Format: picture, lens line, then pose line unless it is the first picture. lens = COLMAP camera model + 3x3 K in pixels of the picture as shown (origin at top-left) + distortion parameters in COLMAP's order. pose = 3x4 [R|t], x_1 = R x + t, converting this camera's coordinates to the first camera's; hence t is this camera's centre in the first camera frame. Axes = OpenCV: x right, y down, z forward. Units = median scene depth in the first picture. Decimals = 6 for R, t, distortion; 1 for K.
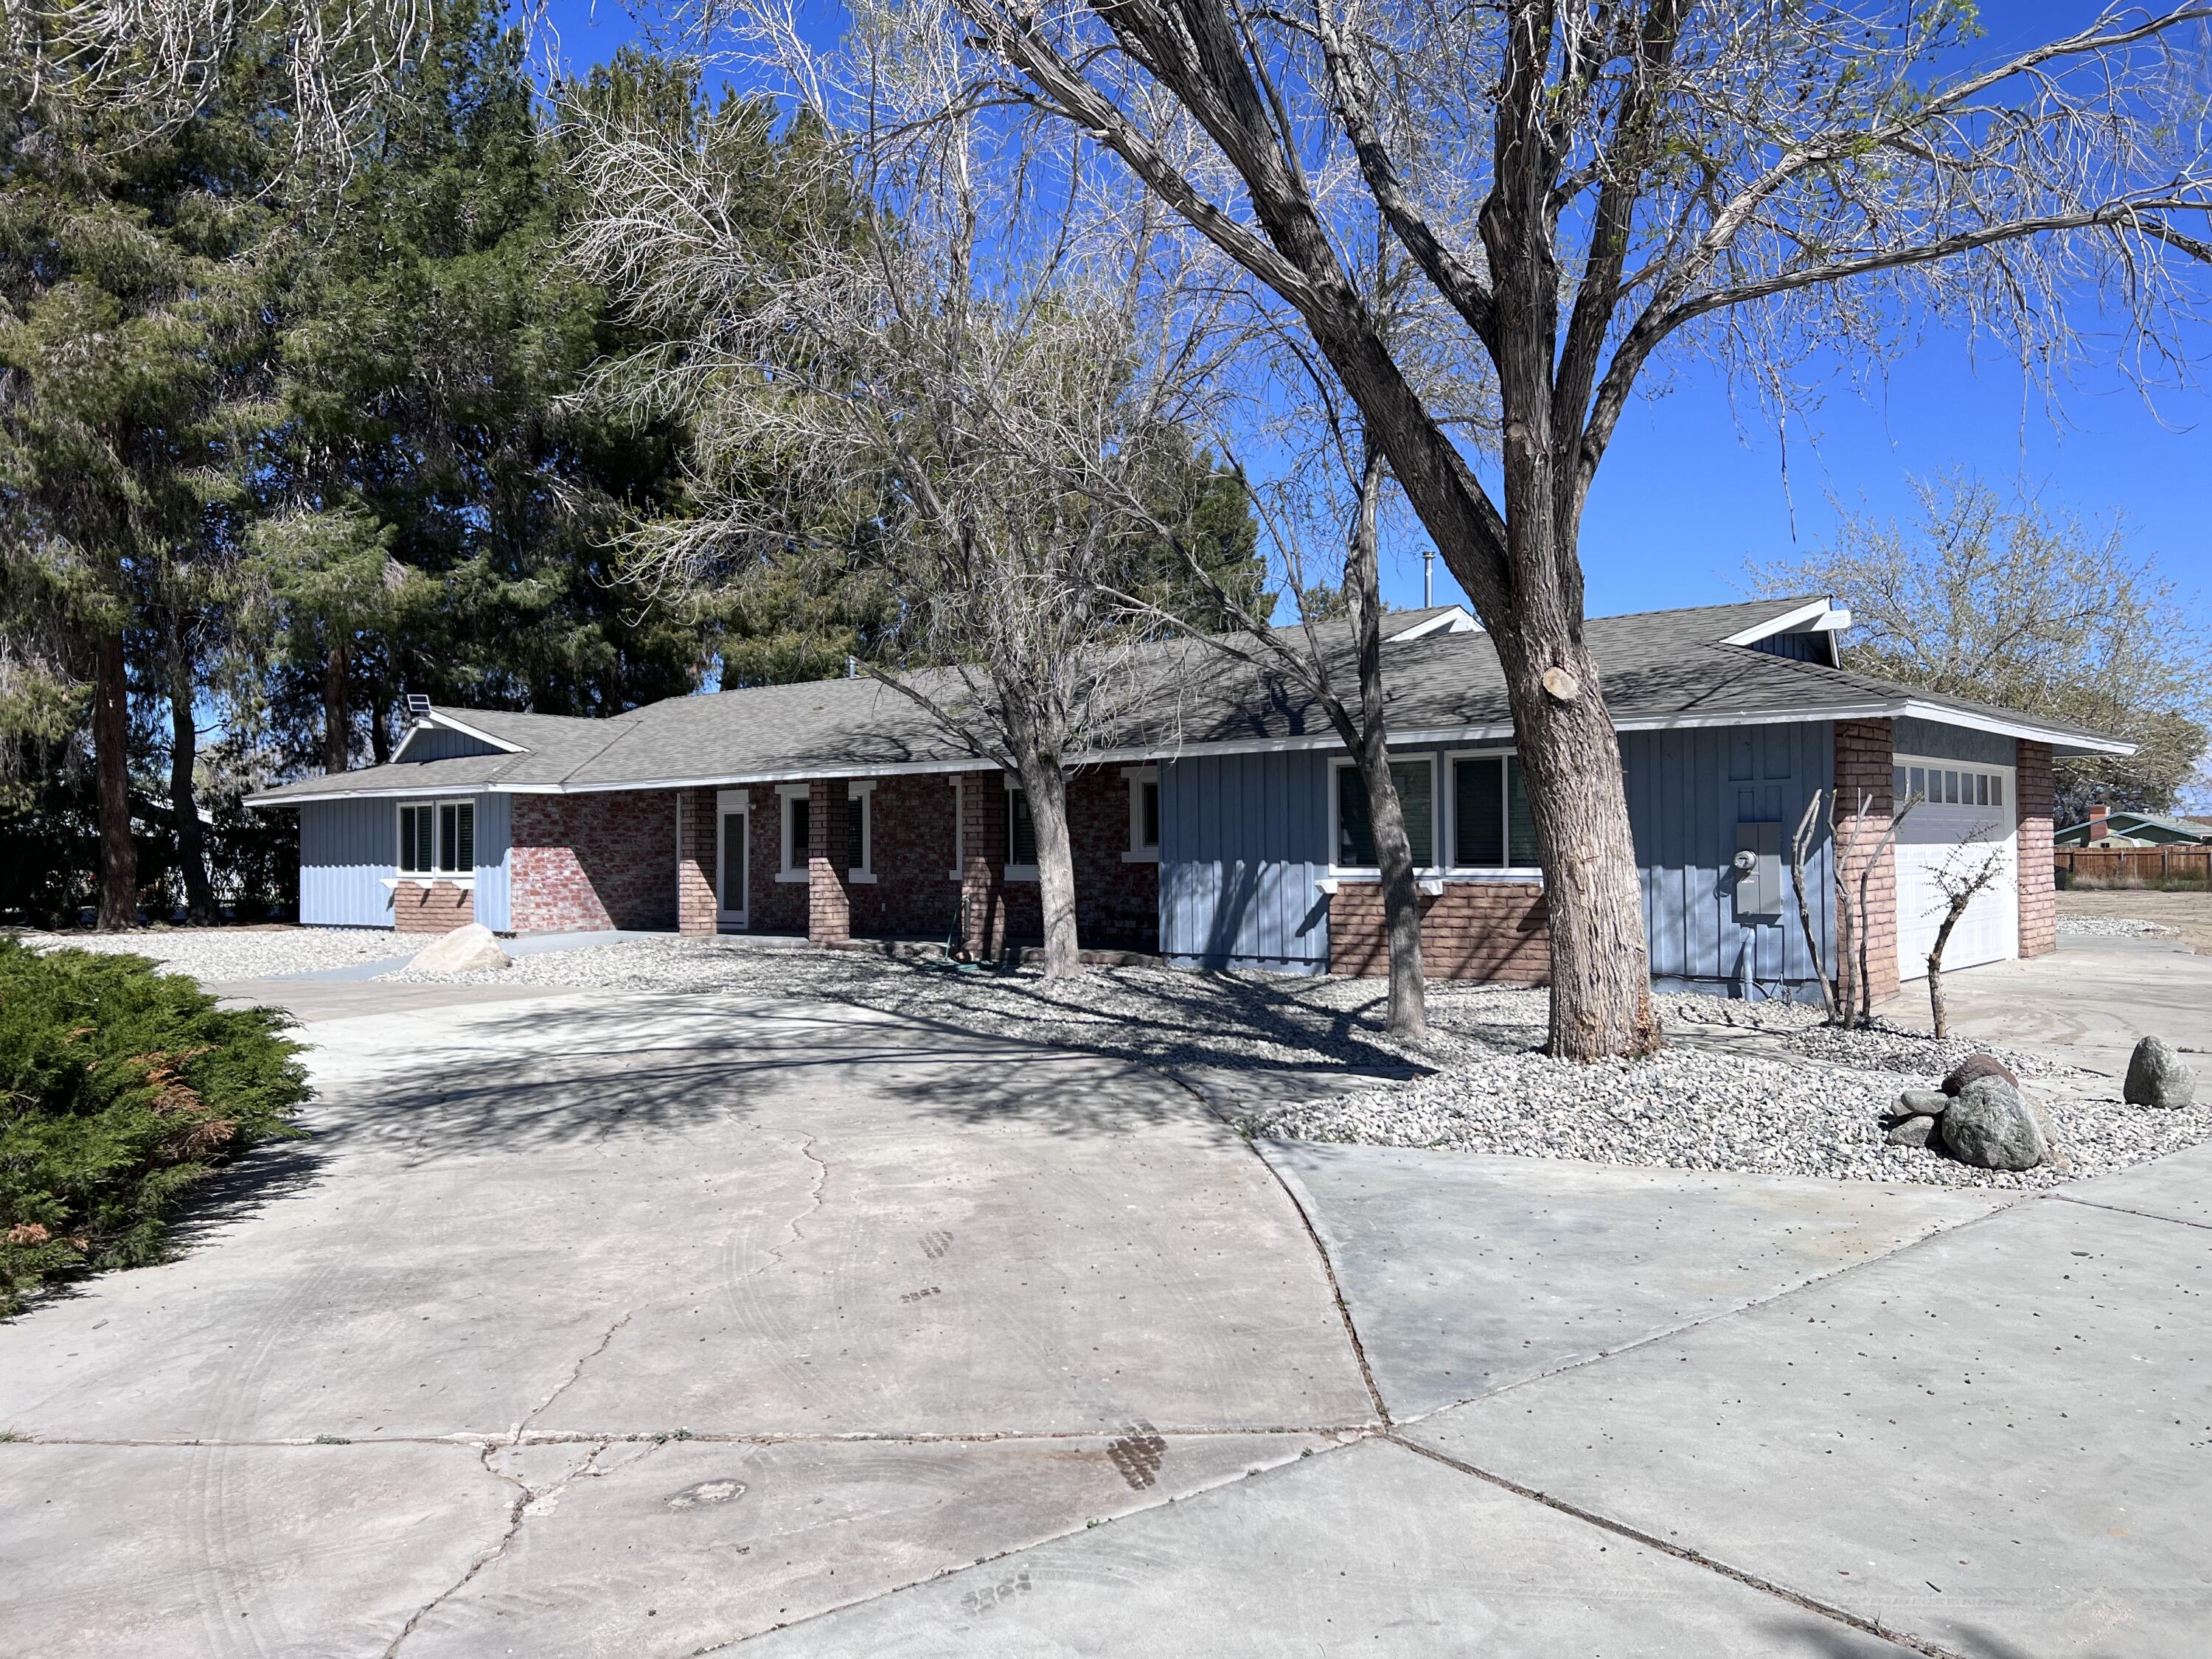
lens RADIAL K [[1649.3, 0, 1101.6], [0, 1649.3, 828.1], [0, 0, 1]] dist [0.045414, 0.001220]
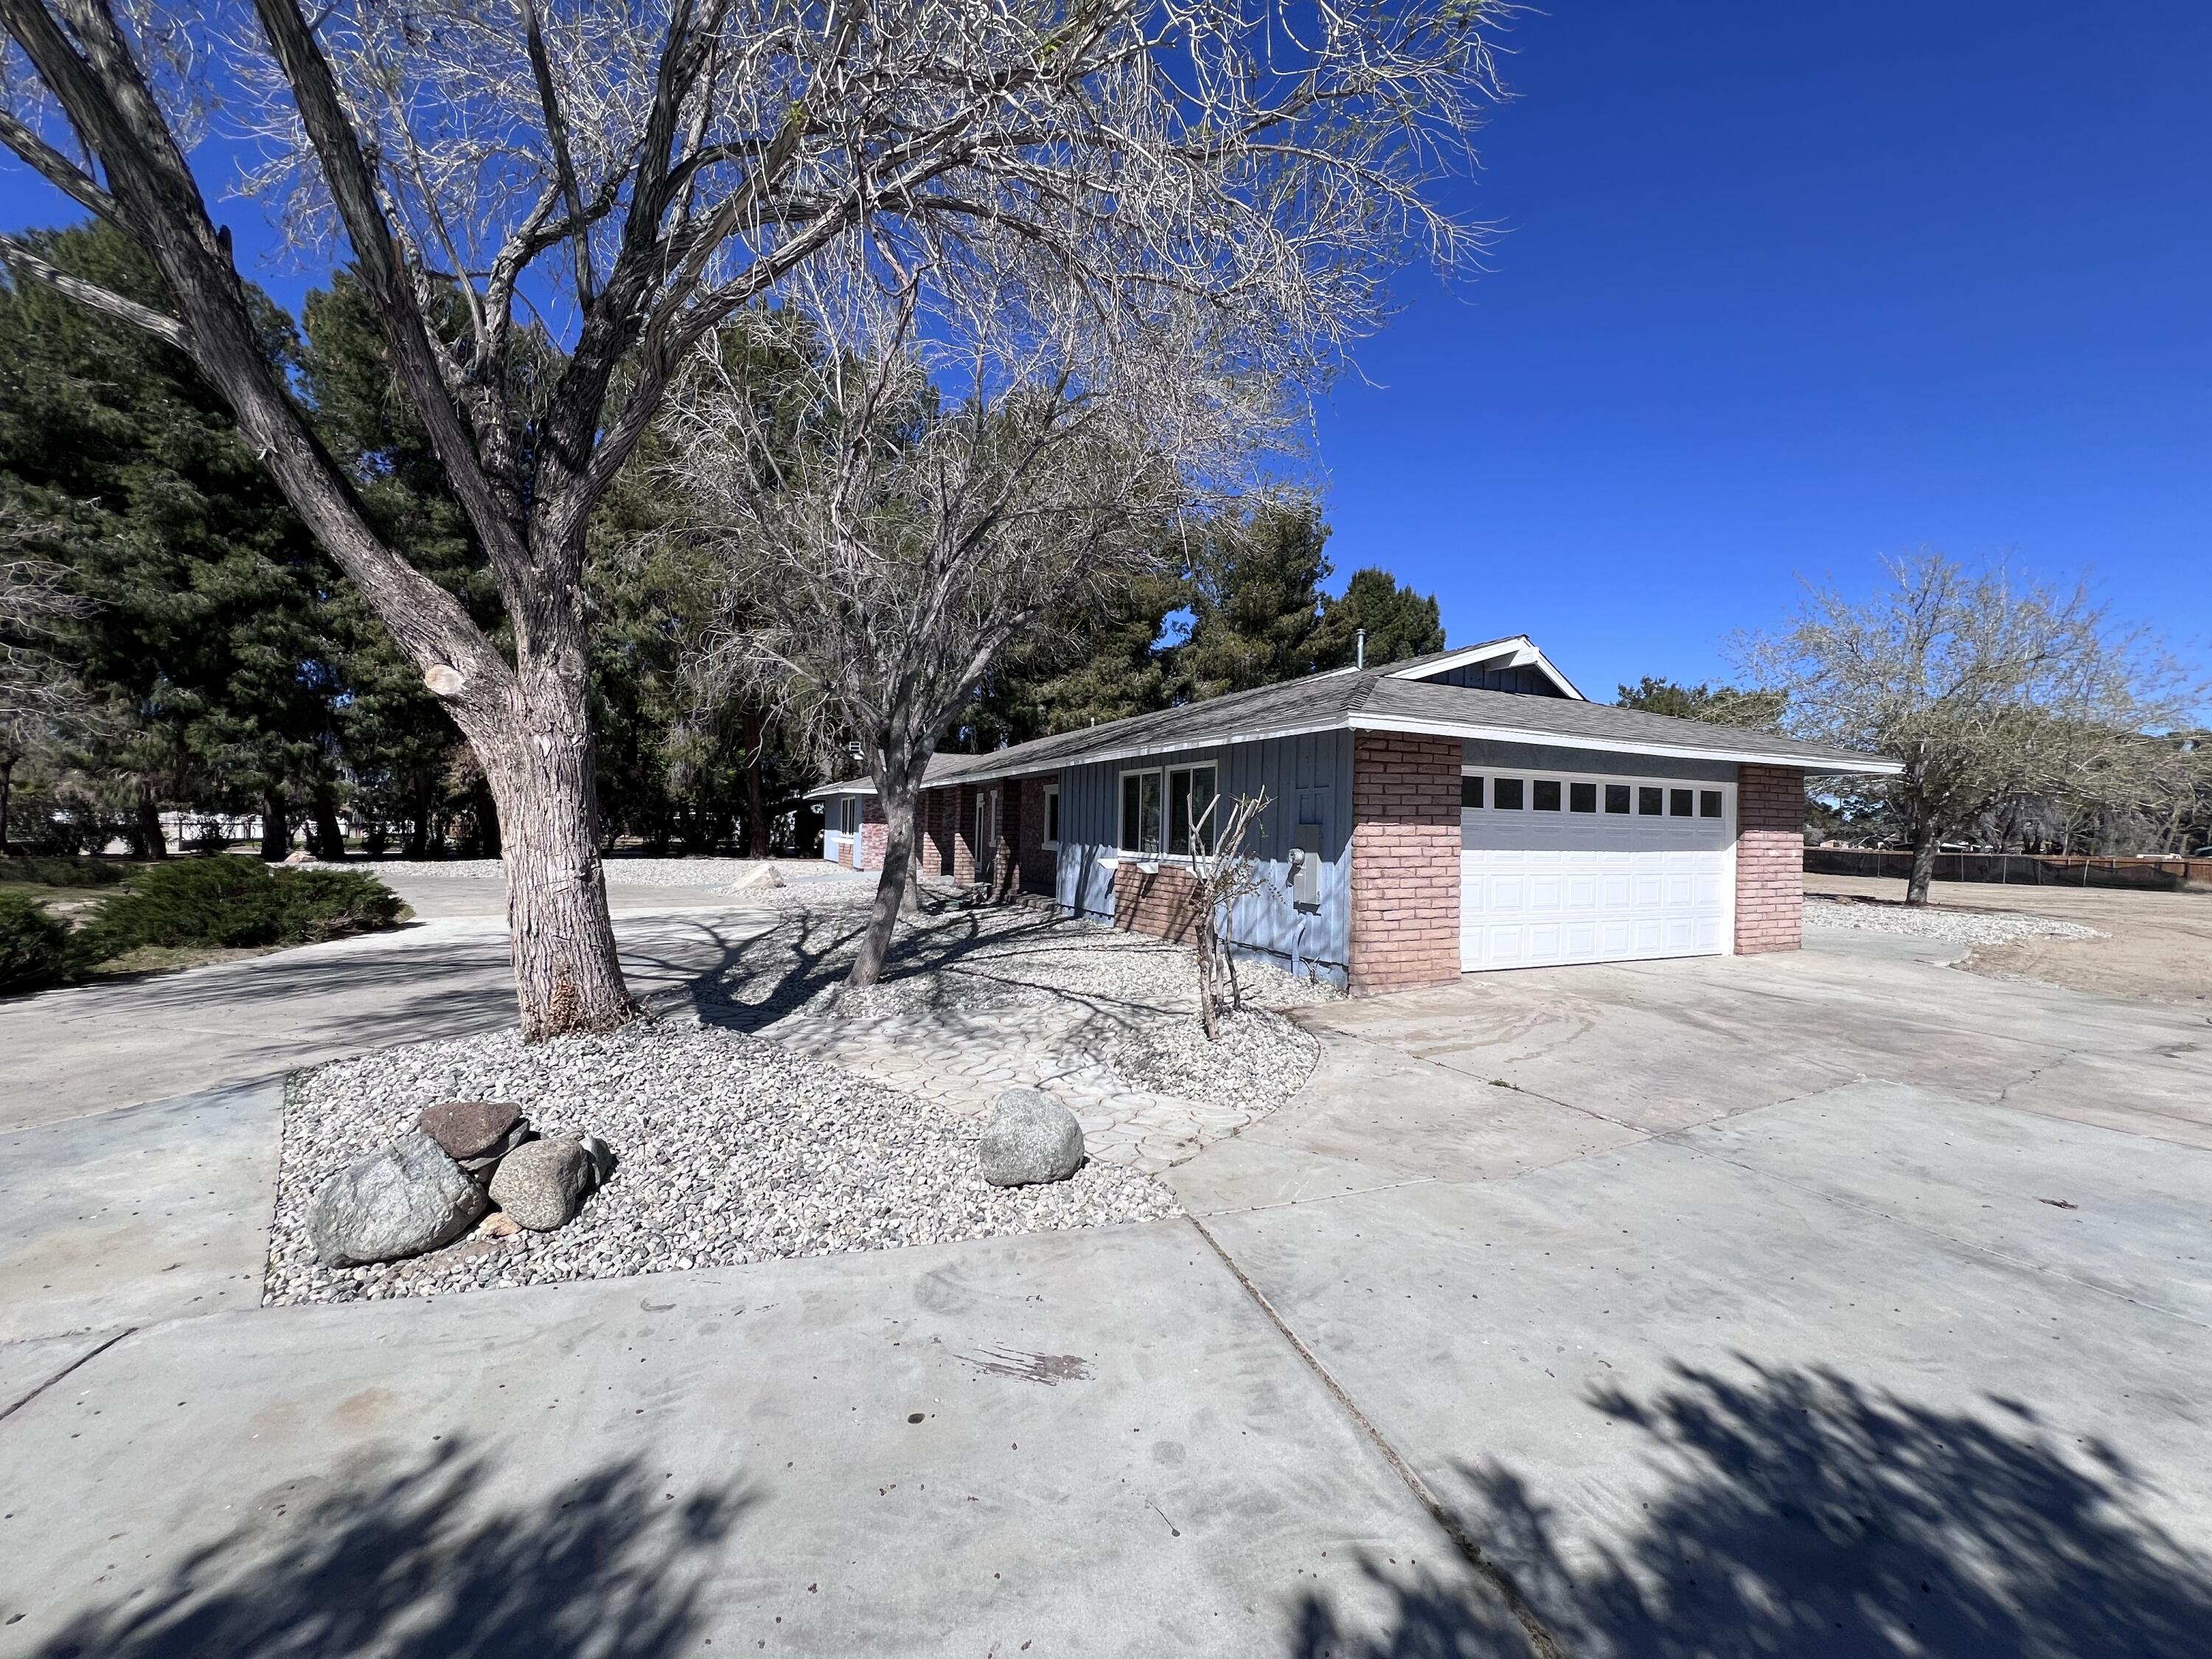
lens RADIAL K [[886.2, 0, 1096.9], [0, 886.2, 831.0], [0, 0, 1]] dist [-0.003413, 0.001534]
pose [[0.915631, 0.028835, -0.400984, 0.290588], [-0.023472, 0.999557, 0.018281, -0.003984], [0.401333, -0.007327, 0.915903, 0.213722]]
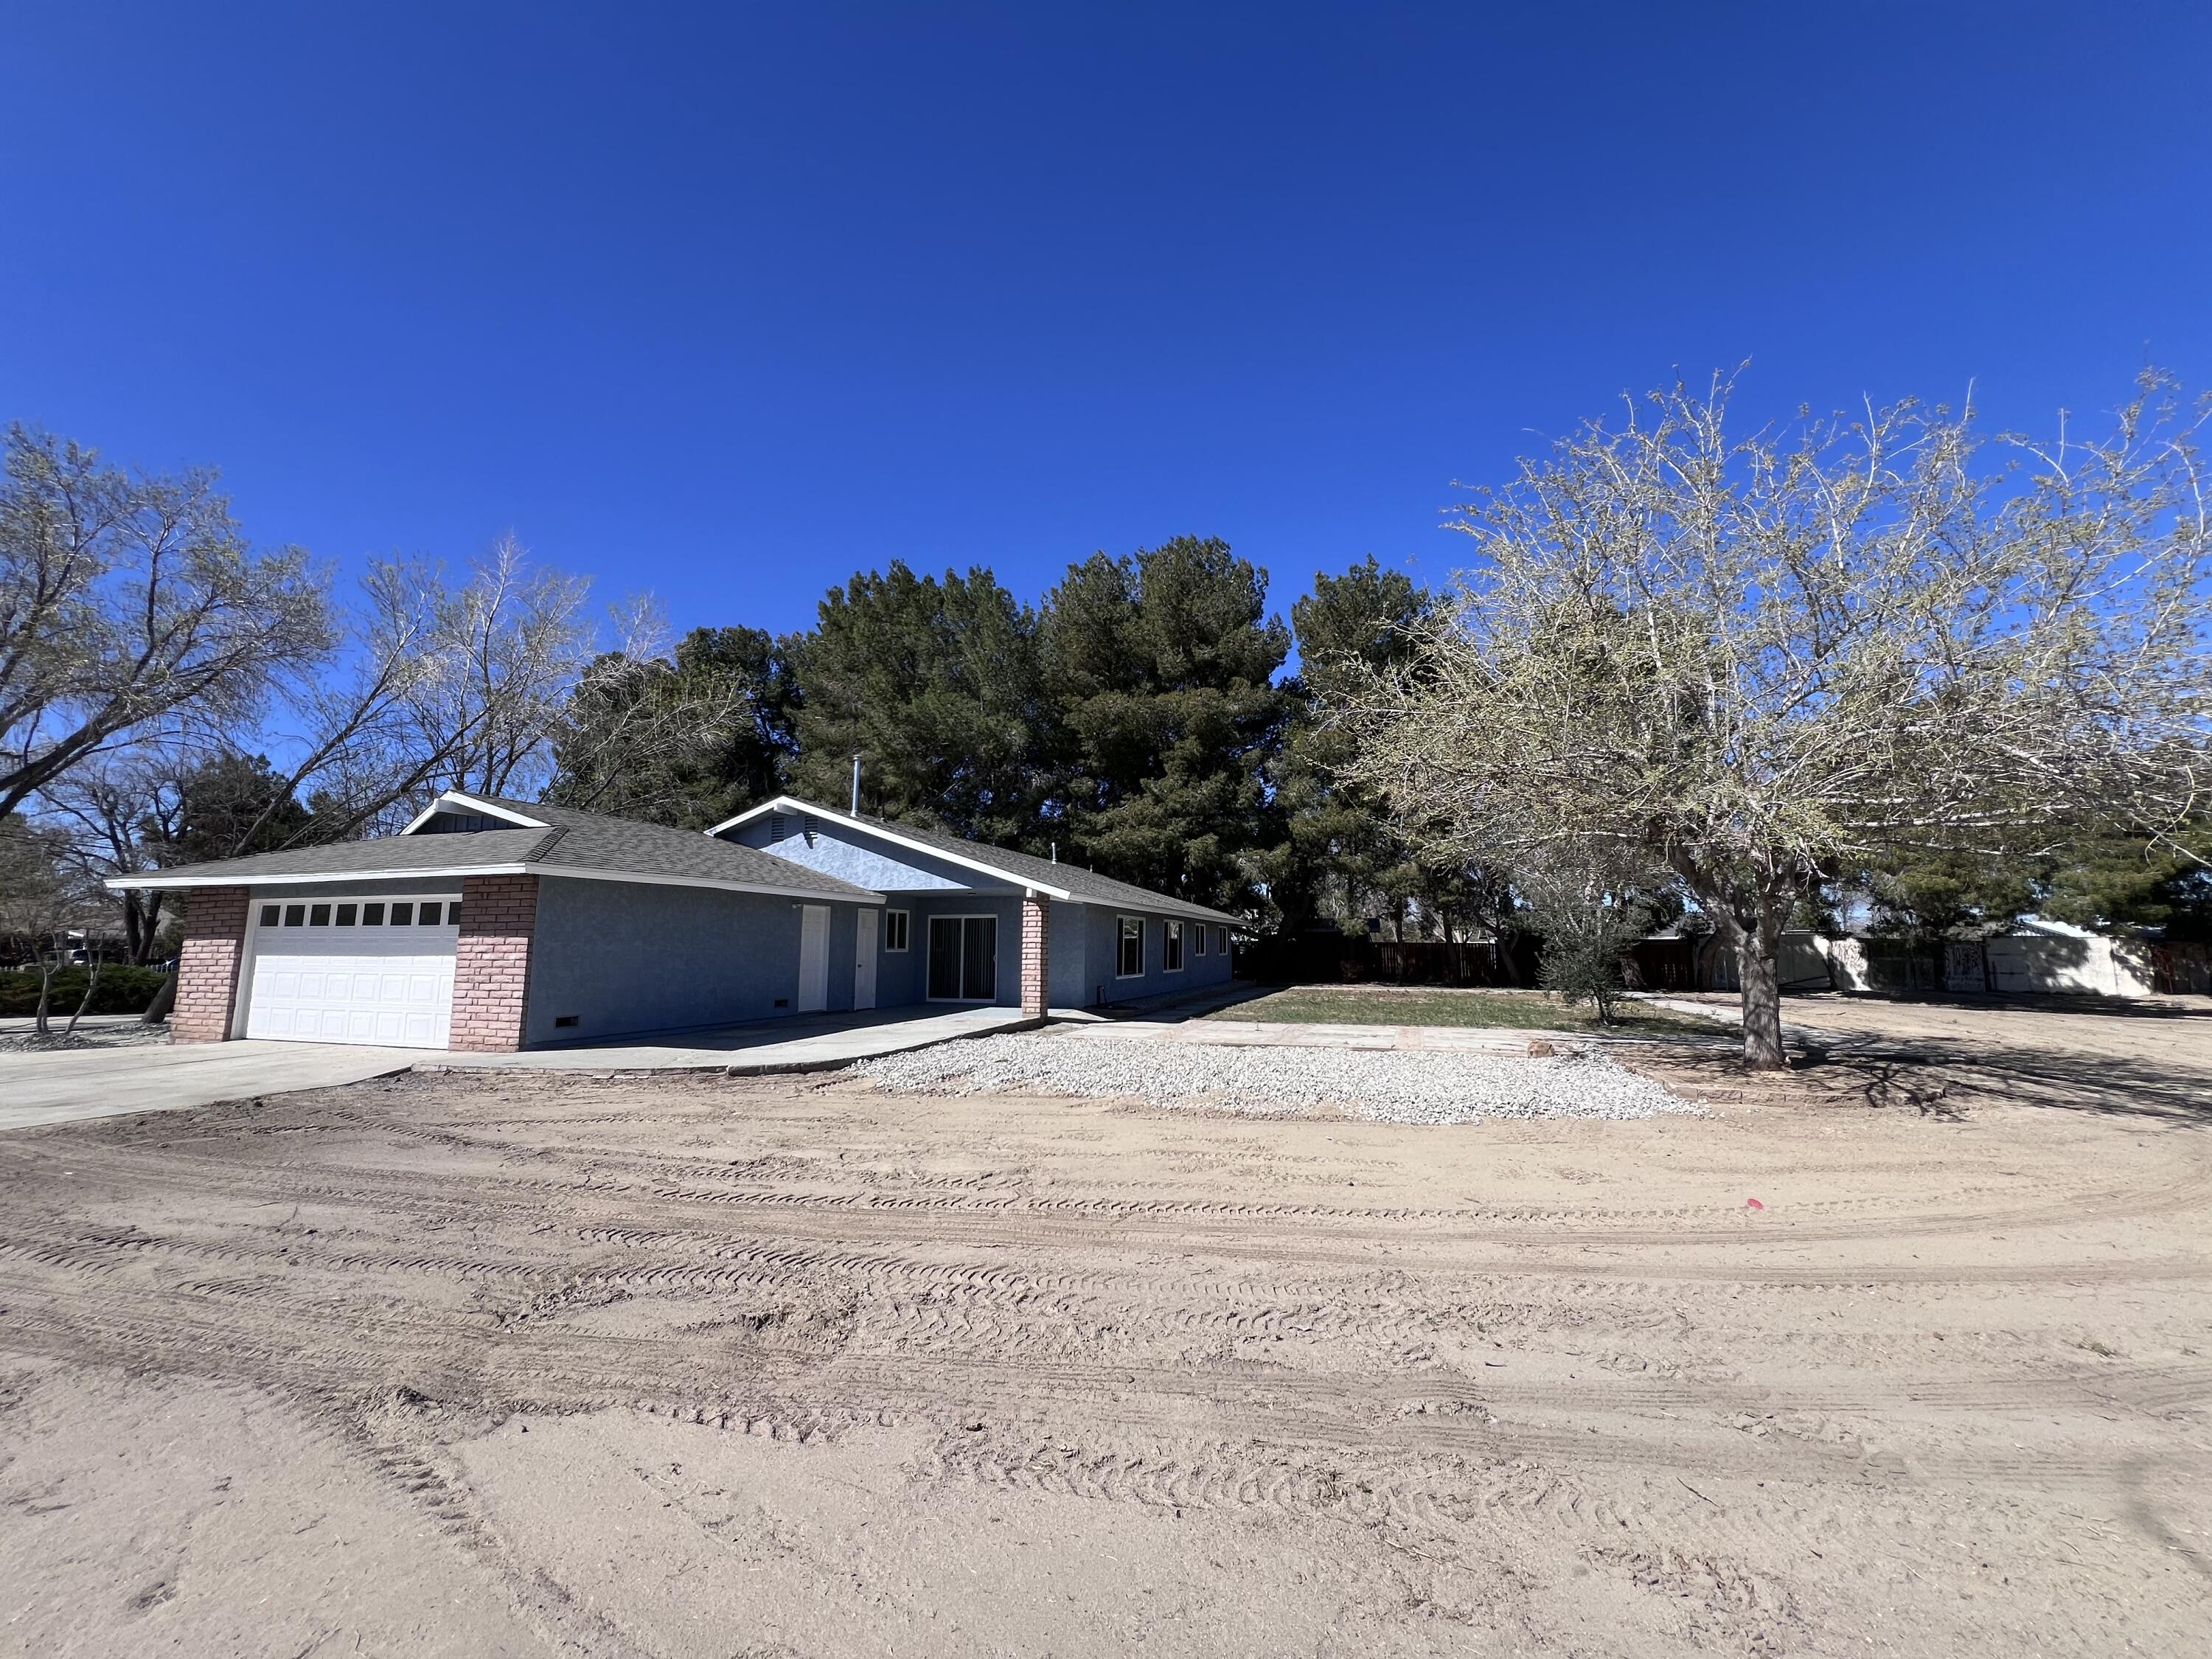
lens RADIAL K [[886.2, 0, 1101.8], [0, 886.2, 830.7], [0, 0, 1]] dist [-0.003413, 0.001534]
pose [[0.382177, -0.110443, -0.917466, 0.987316], [0.006626, 0.993134, -0.116792, -0.002110], [0.924065, 0.038556, 0.380285, 0.873047]]
